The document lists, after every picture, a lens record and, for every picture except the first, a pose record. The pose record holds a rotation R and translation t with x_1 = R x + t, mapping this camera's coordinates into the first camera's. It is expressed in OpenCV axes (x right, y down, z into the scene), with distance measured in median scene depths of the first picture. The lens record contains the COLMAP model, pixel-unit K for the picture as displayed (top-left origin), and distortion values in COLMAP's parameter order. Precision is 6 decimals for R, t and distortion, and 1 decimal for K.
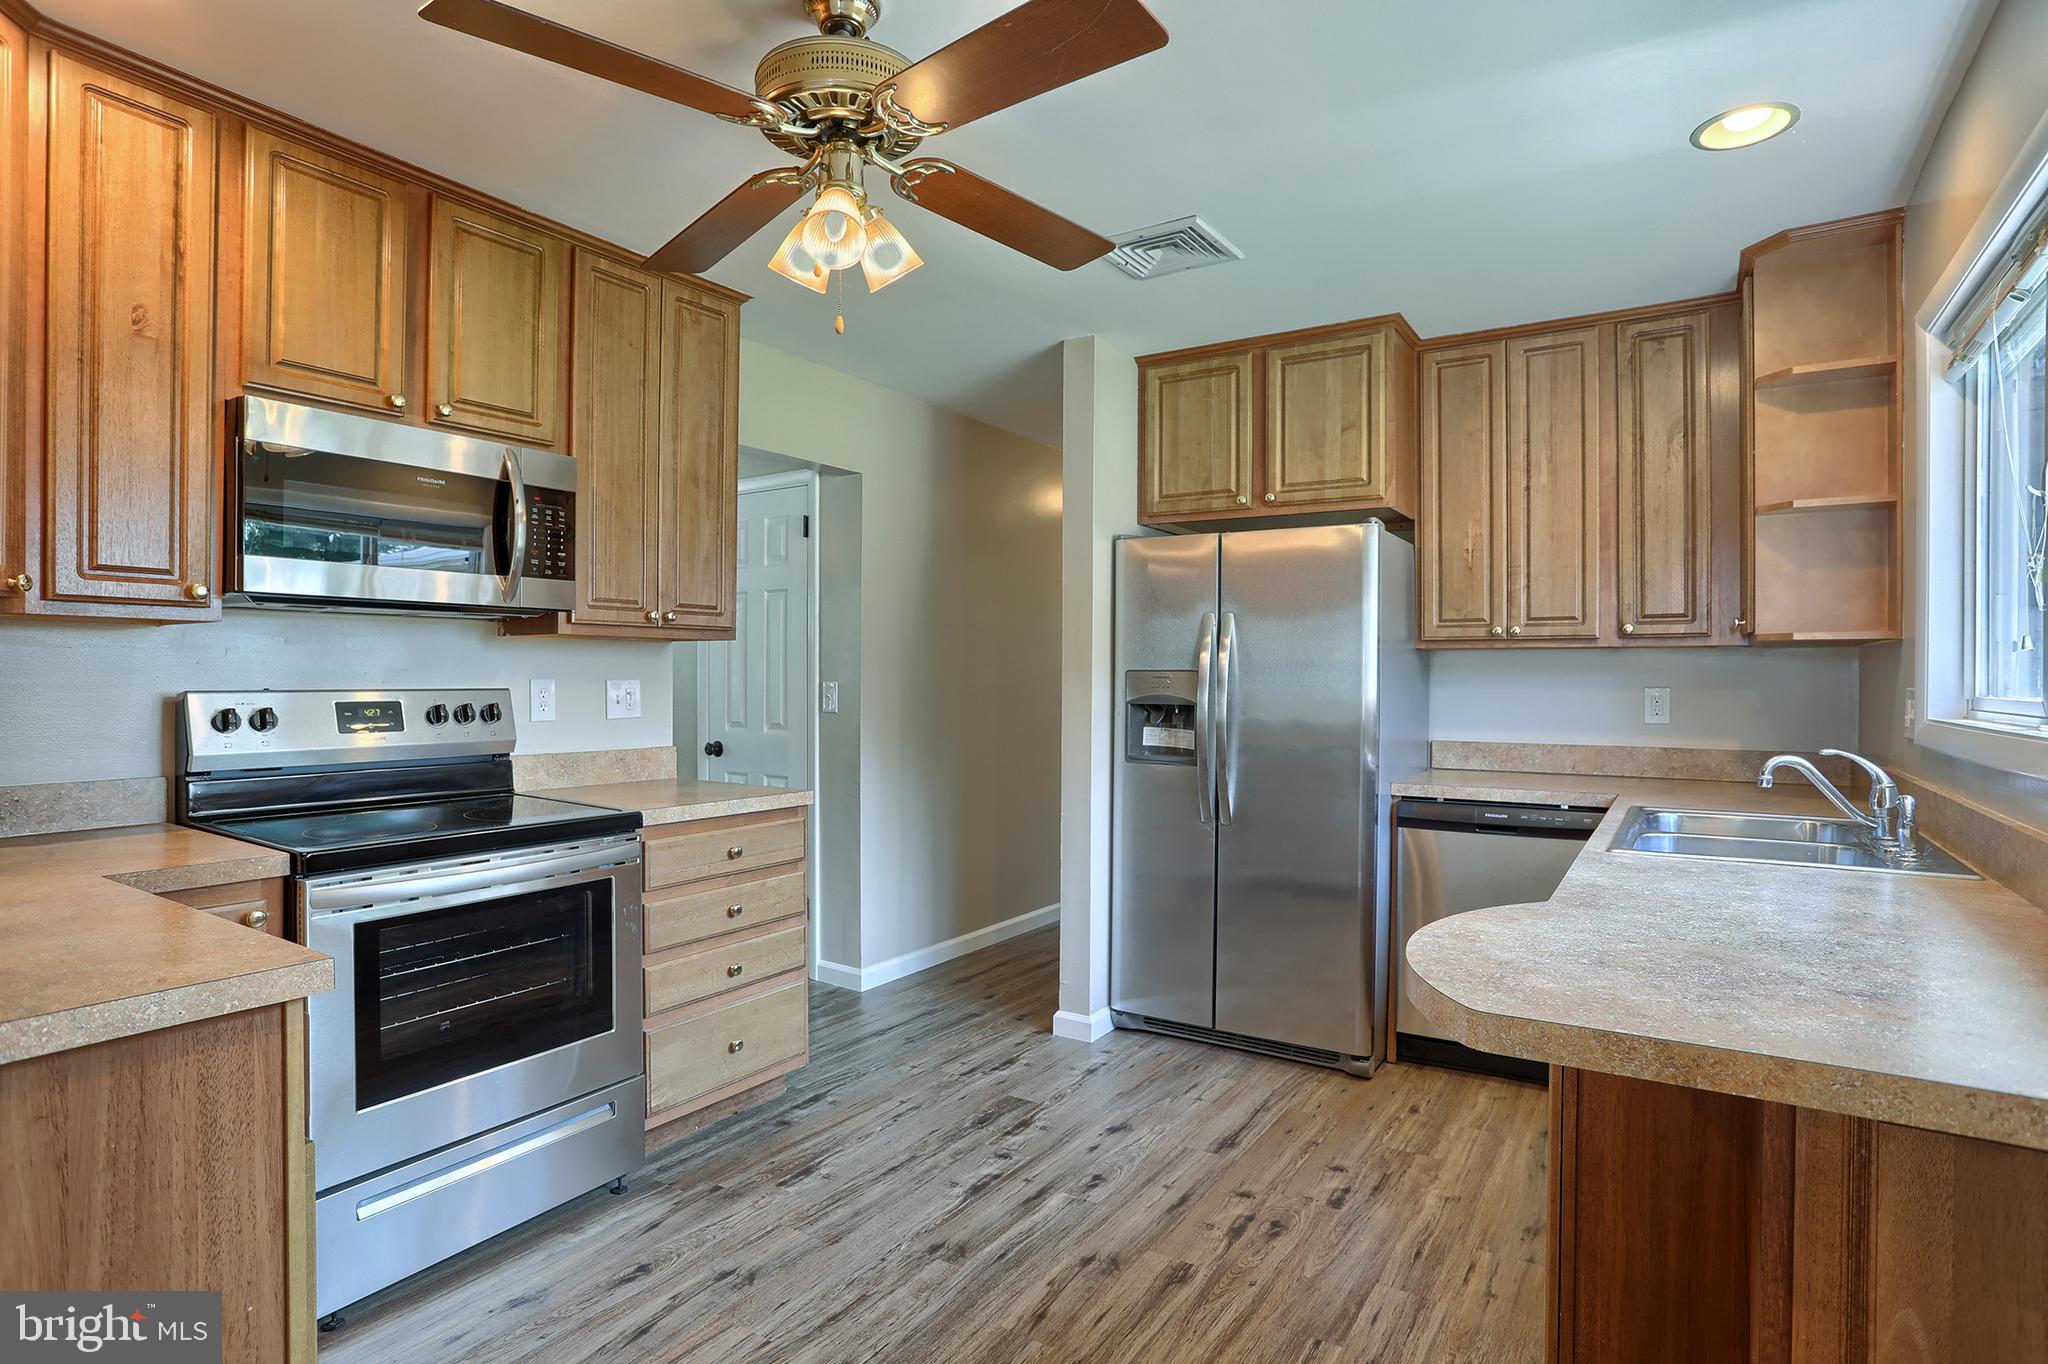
lens RADIAL K [[1076.6, 0, 1042.5], [0, 1076.6, 678.9], [0, 0, 1]] dist [-0.044644, 0.019195]
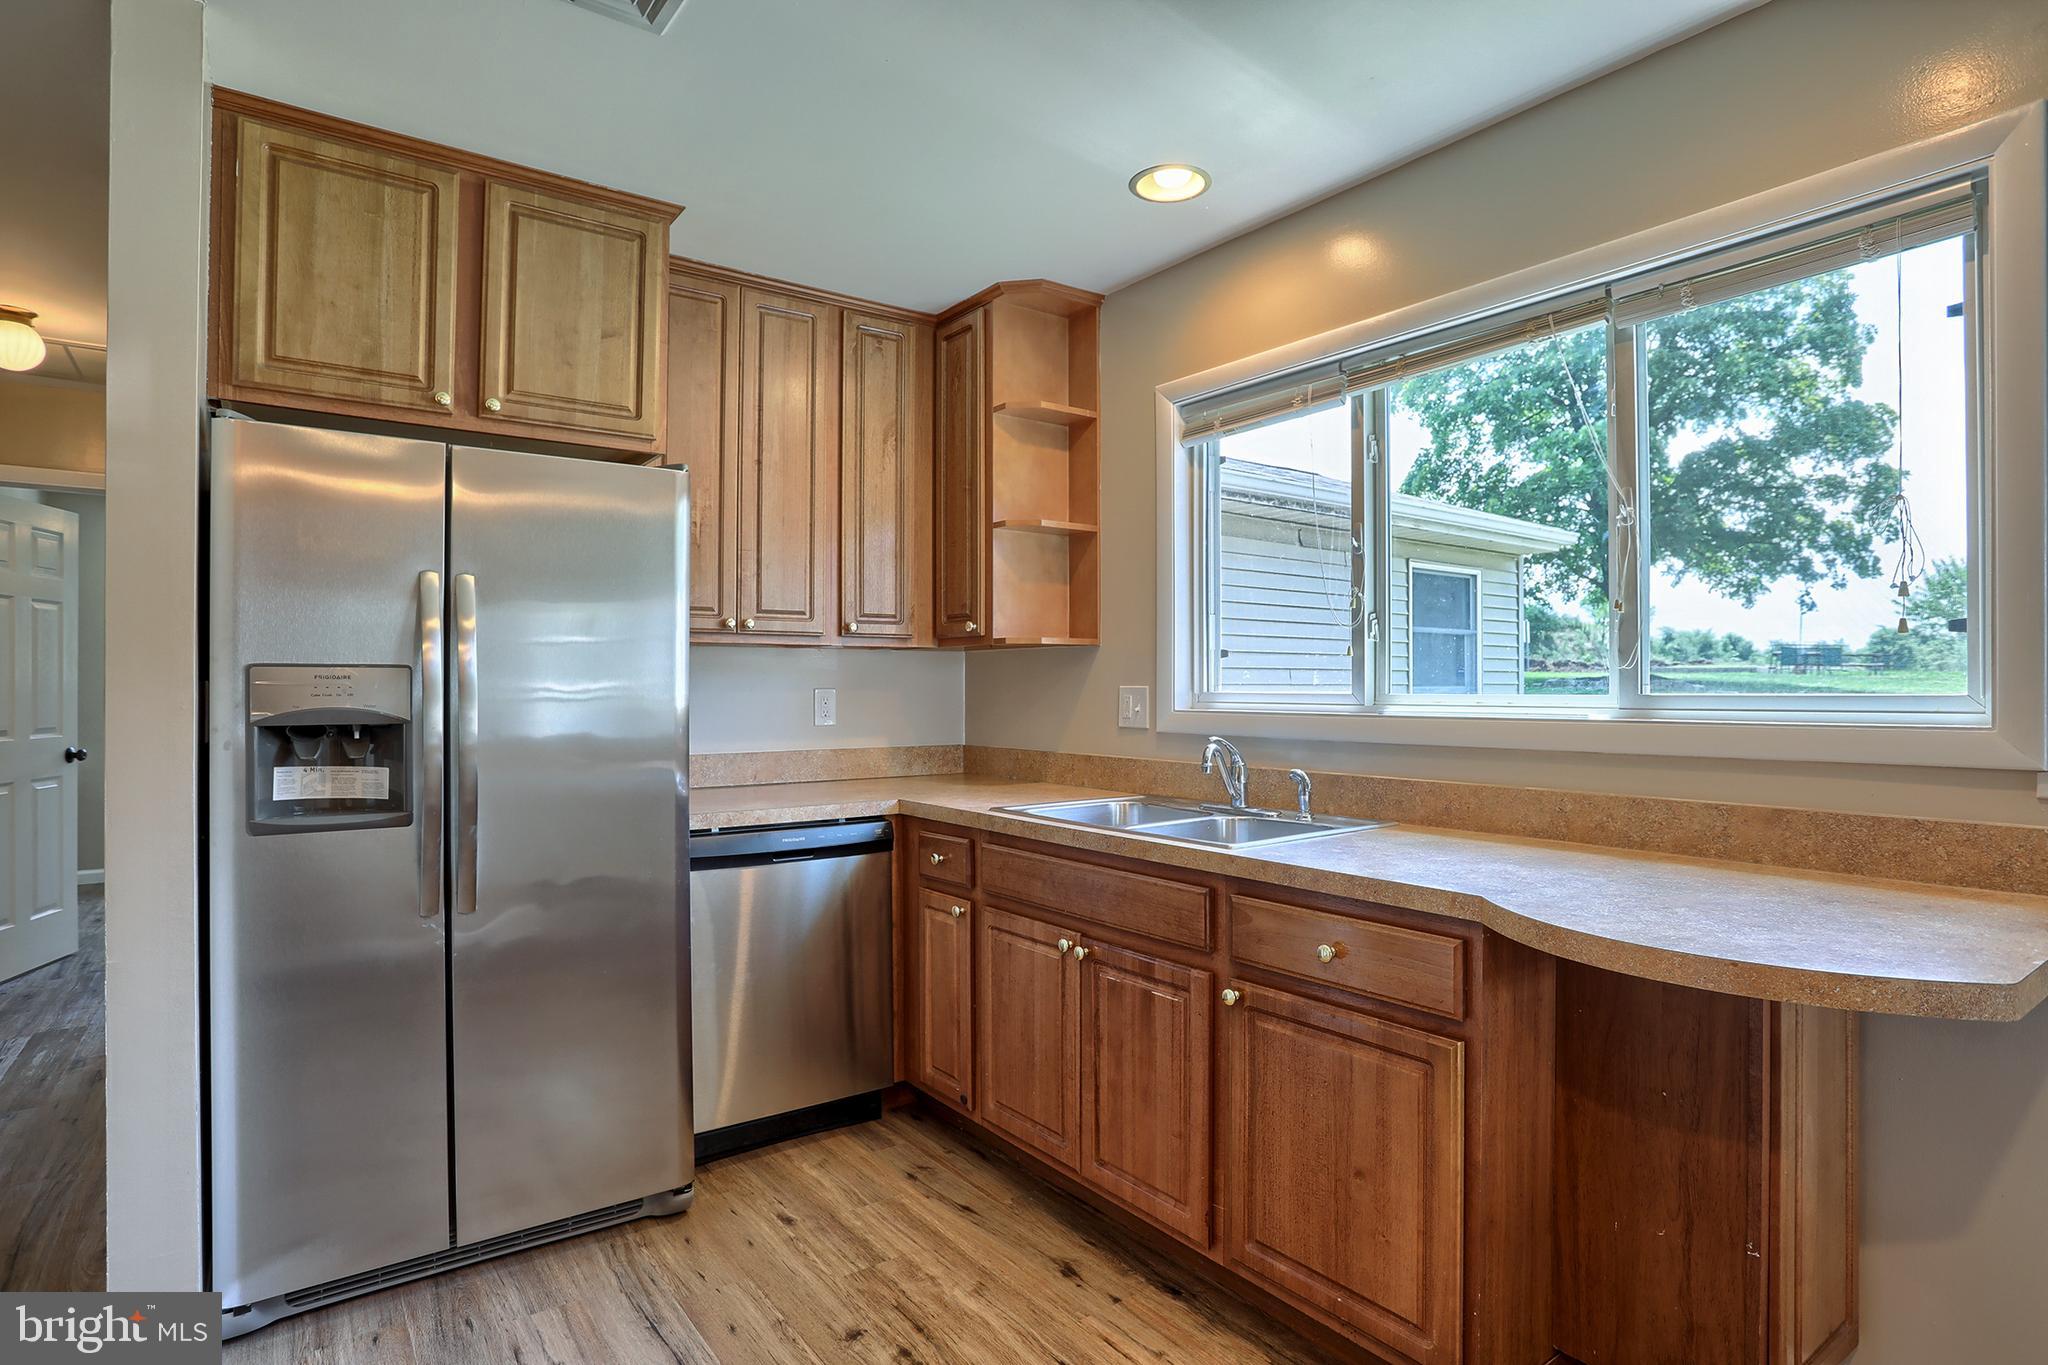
lens RADIAL K [[1076.6, 0, 1016.5], [0, 1076.6, 676.0], [0, 0, 1]] dist [-0.044644, 0.019195]
pose [[0.363114, 0.001839, 0.931743, -0.291031], [0.003397, 0.999989, -0.003297, 0.000916], [-0.931738, 0.004362, 0.363104, 0.482324]]
